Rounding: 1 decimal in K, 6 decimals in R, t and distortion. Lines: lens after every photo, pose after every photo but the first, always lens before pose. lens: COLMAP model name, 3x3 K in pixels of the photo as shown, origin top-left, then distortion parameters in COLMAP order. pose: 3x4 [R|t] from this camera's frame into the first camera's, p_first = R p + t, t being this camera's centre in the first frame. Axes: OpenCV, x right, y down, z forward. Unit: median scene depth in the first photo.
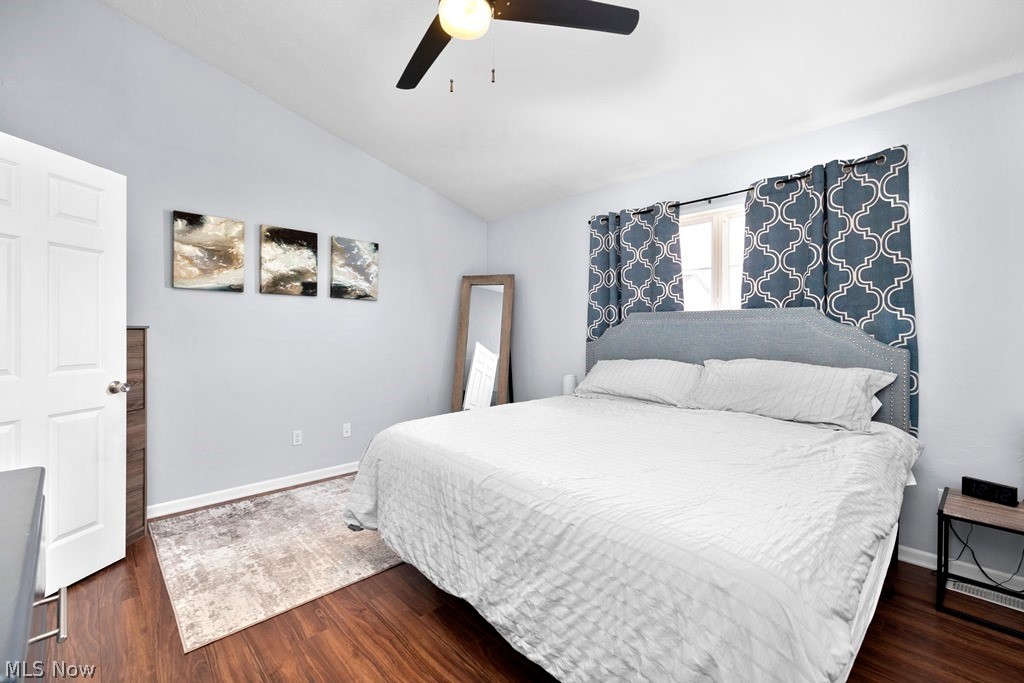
lens RADIAL K [[416.2, 0, 502.7], [0, 416.2, 339.2], [0, 0, 1]] dist [-0.000304, 0.000124]
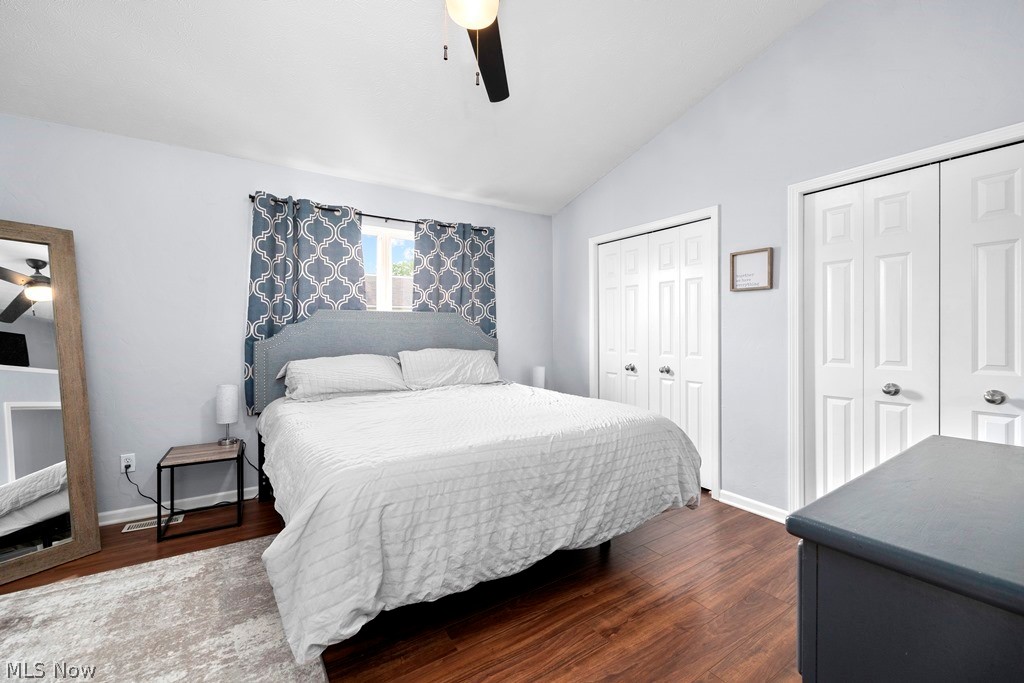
lens RADIAL K [[416.2, 0, 501.2], [0, 416.2, 335.9], [0, 0, 1]] dist [-0.000304, 0.000124]
pose [[0.216824, -0.012733, 0.976128, -0.668388], [0.020344, 0.999757, 0.008522, -0.001000], [-0.975999, 0.018011, 0.217031, 0.460848]]
